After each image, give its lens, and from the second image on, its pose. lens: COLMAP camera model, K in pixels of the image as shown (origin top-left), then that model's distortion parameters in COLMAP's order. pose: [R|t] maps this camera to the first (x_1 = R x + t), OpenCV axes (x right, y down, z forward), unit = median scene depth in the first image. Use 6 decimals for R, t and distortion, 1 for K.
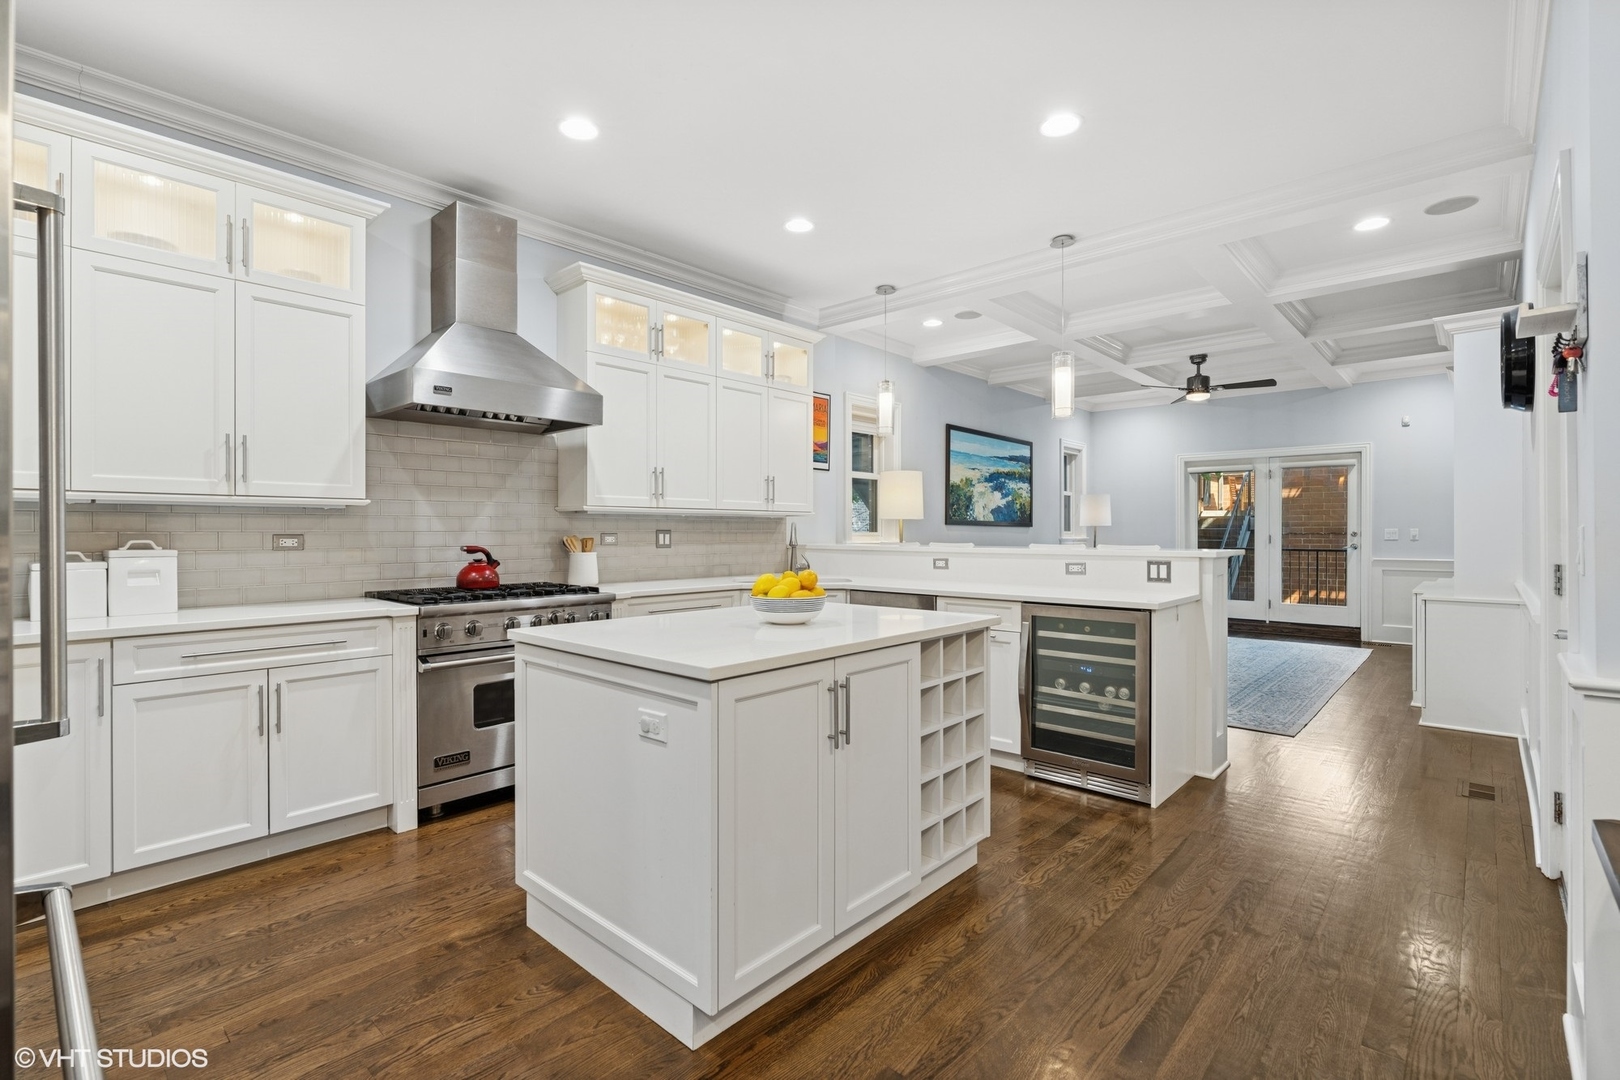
lens RADIAL K [[737.0, 0, 807.1], [0, 737.0, 532.6], [0, 0, 1]] dist [-0.005179, -0.000562]
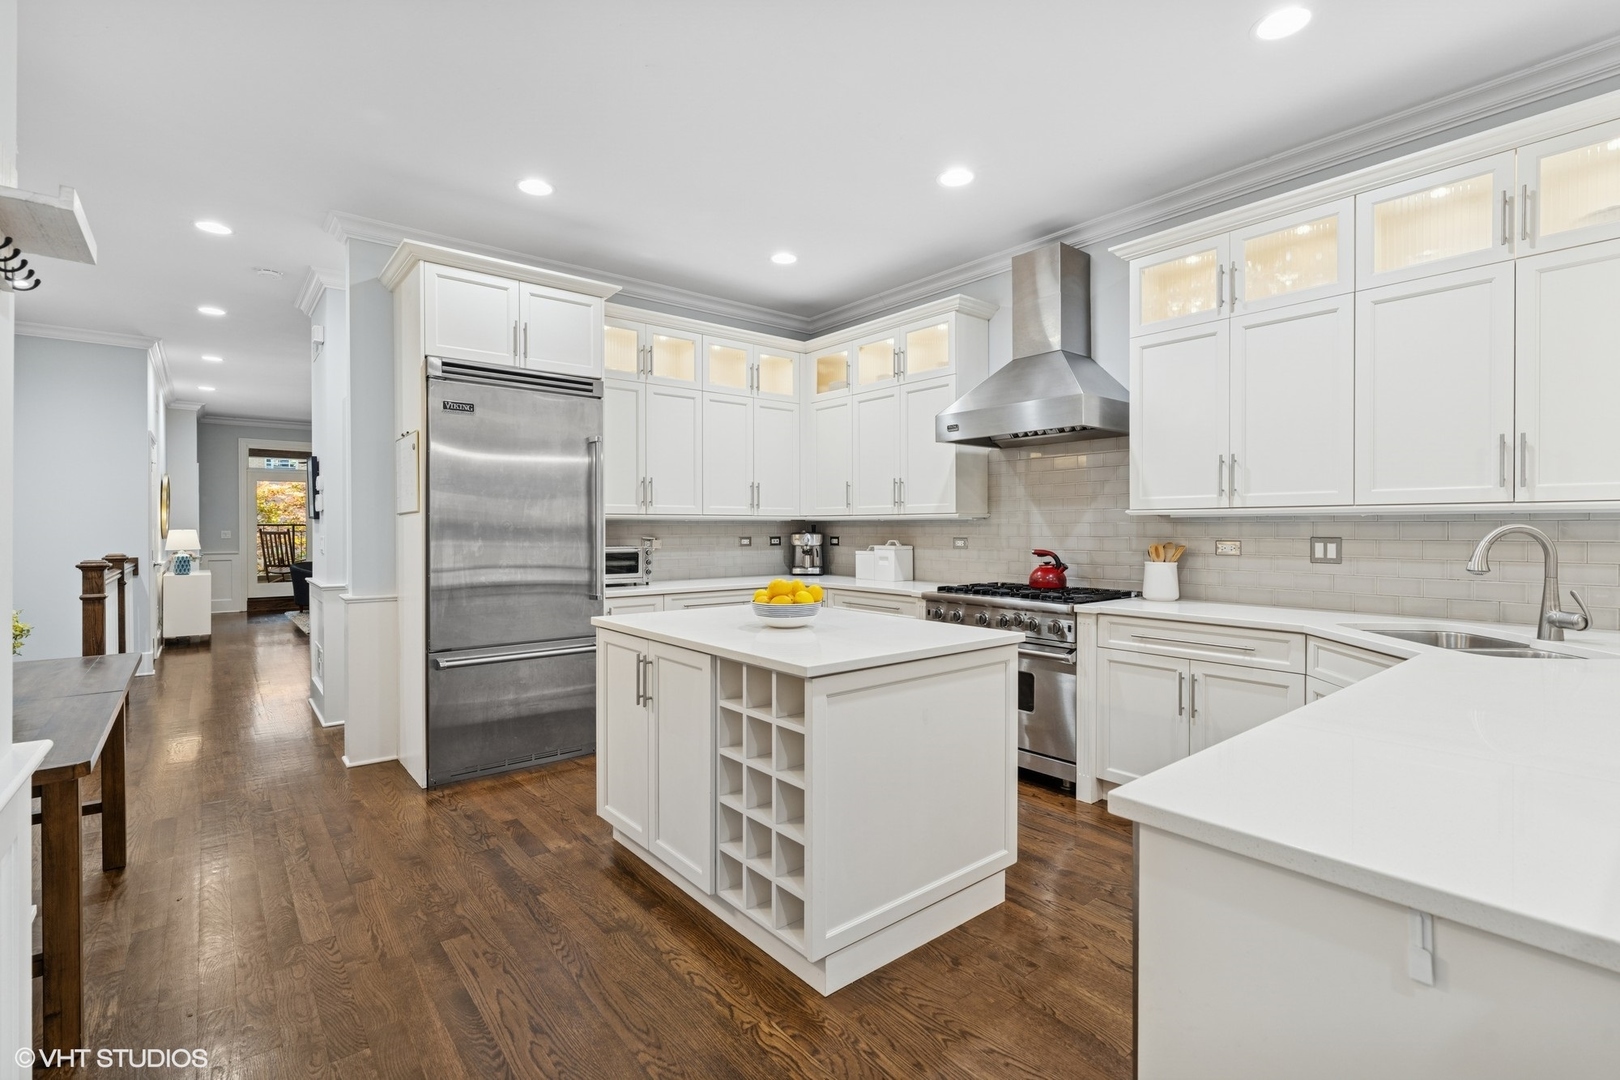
lens RADIAL K [[737.0, 0, 807.1], [0, 737.0, 532.6], [0, 0, 1]] dist [-0.005179, -0.000562]
pose [[-0.144536, 0.006803, -0.989476, 0.502042], [-0.000521, 0.999976, 0.006951, -0.011306], [0.989499, 0.001520, -0.144529, 0.568843]]
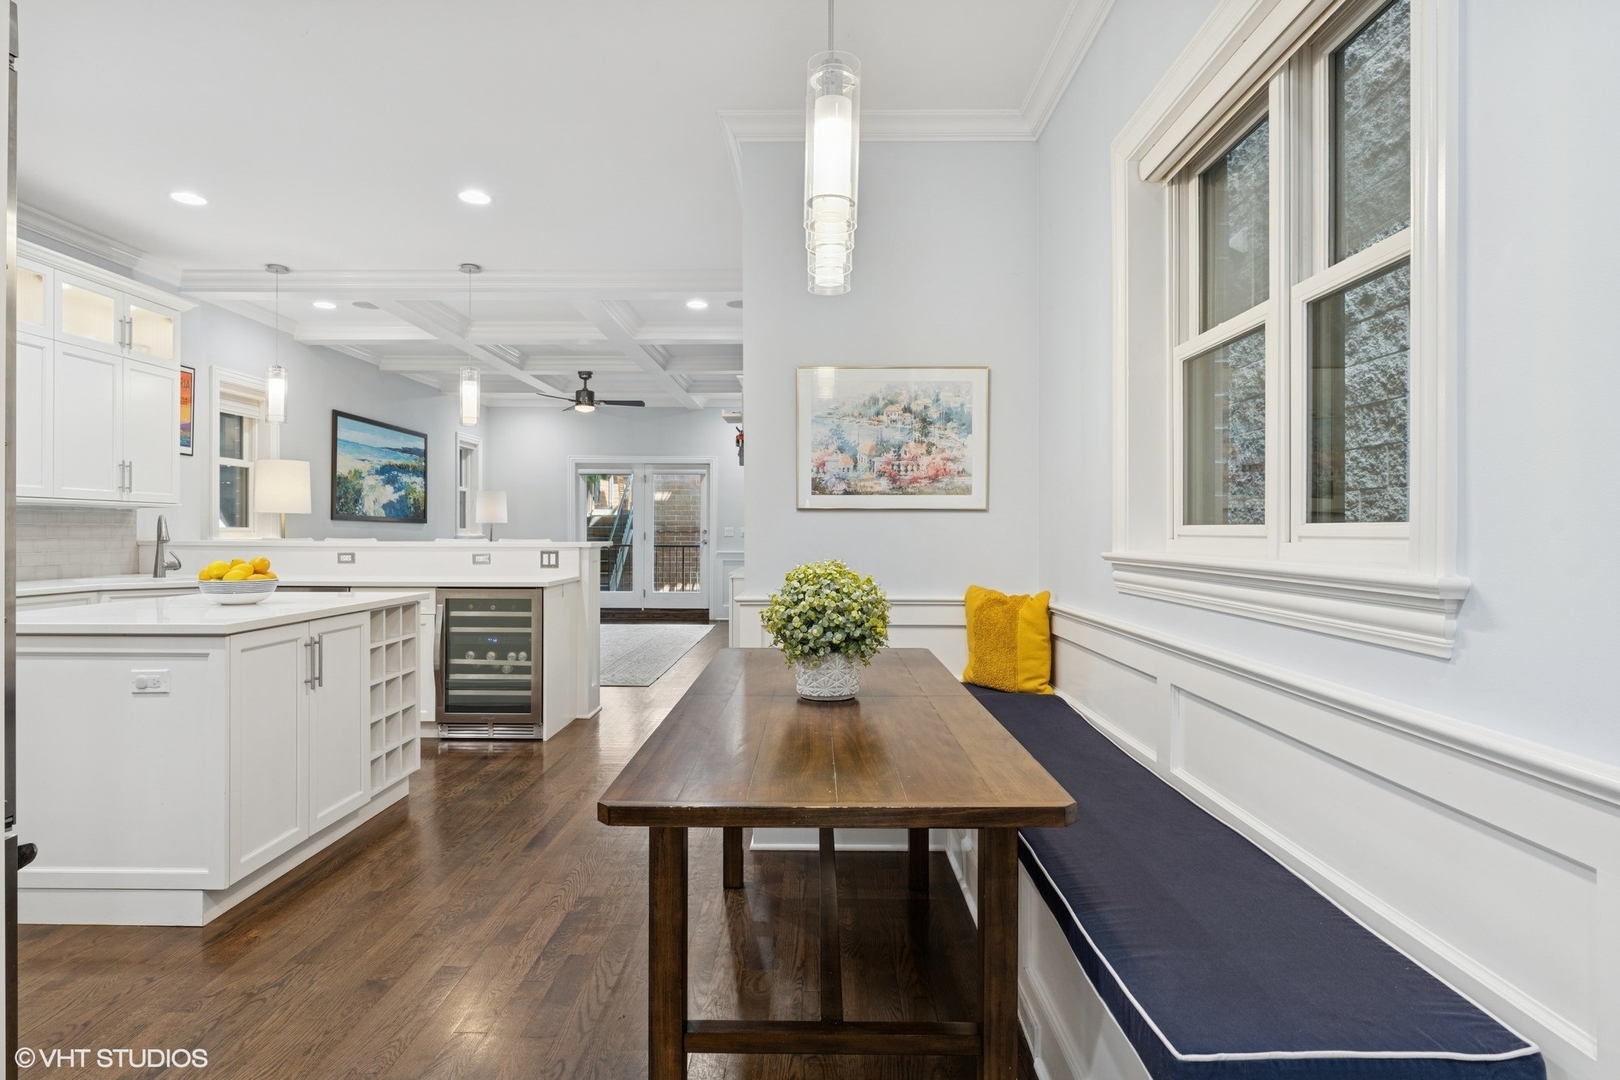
lens RADIAL K [[864.1, 0, 808.7], [0, 864.1, 533.2], [0, 0, 1]] dist [-0.004320, -0.000906]
pose [[0.743882, 0.001766, 0.668309, -0.124044], [-0.002979, 0.999995, 0.000674, 0.004841], [-0.668304, -0.002493, 0.743884, -0.273242]]
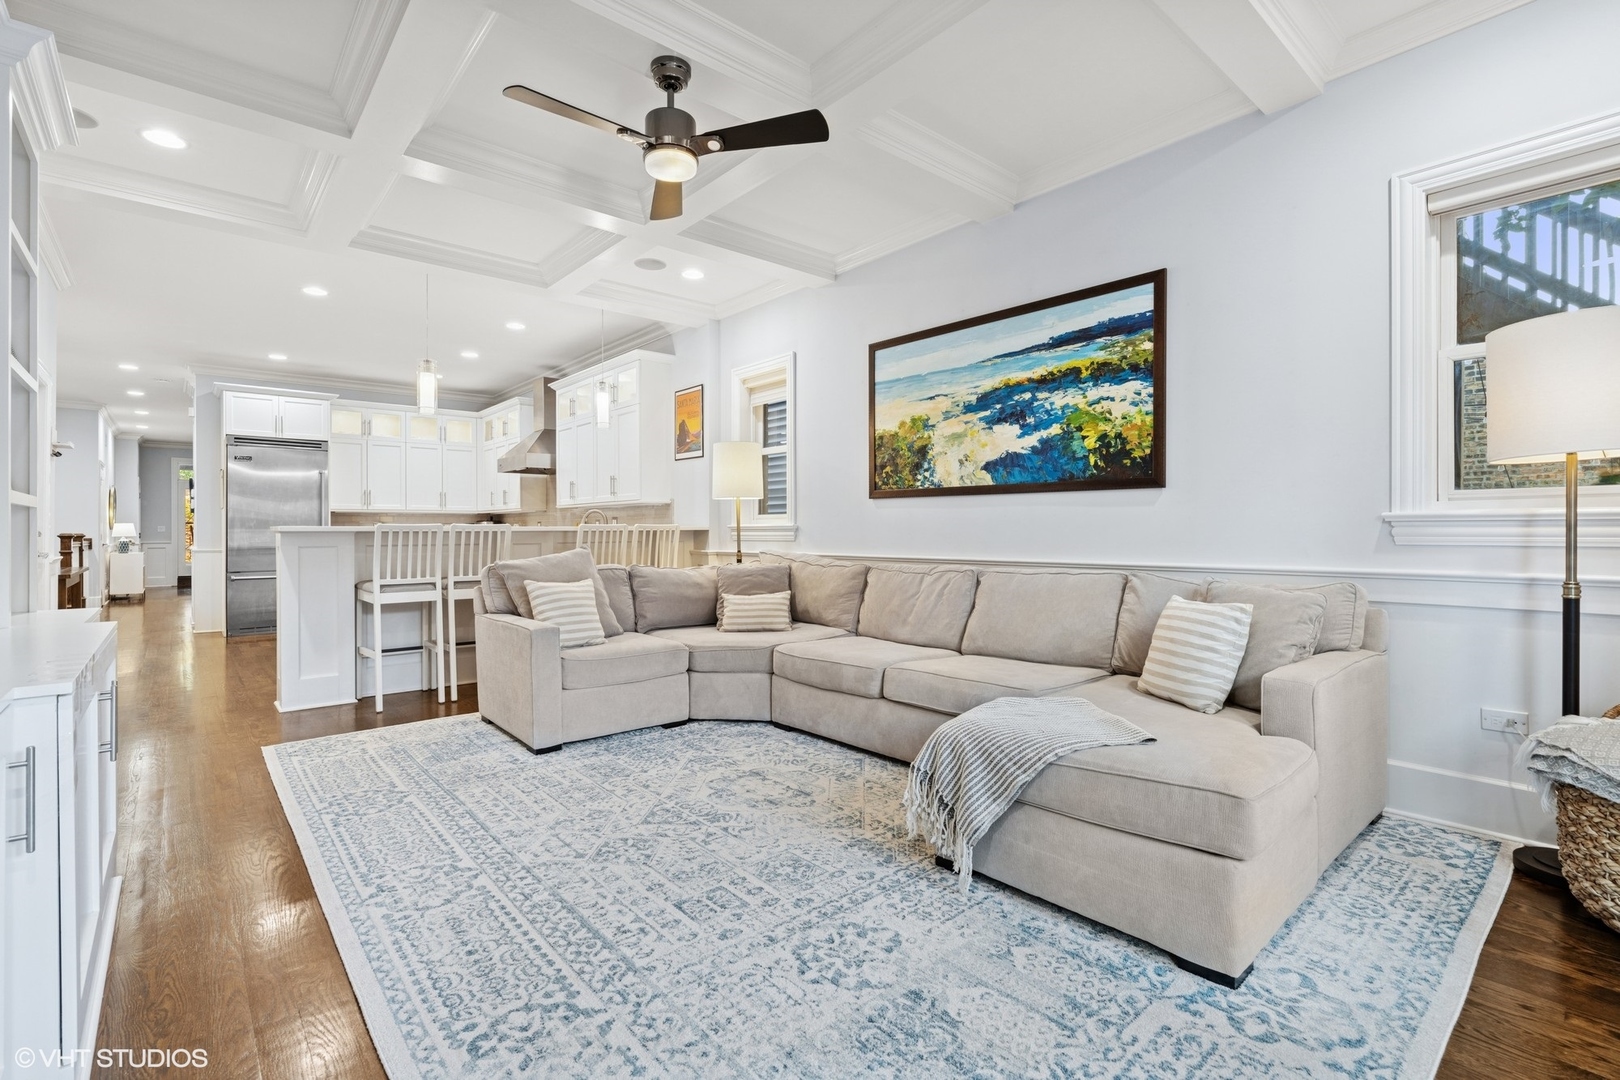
lens RADIAL K [[737.0, 0, 807.1], [0, 737.0, 532.6], [0, 0, 1]] dist [-0.005179, -0.000562]
pose [[-0.116828, -0.001399, -0.993151, 1.210293], [-0.000065, 0.999999, -0.001401, 0.028643], [0.993152, -0.000099, -0.116828, 1.459249]]
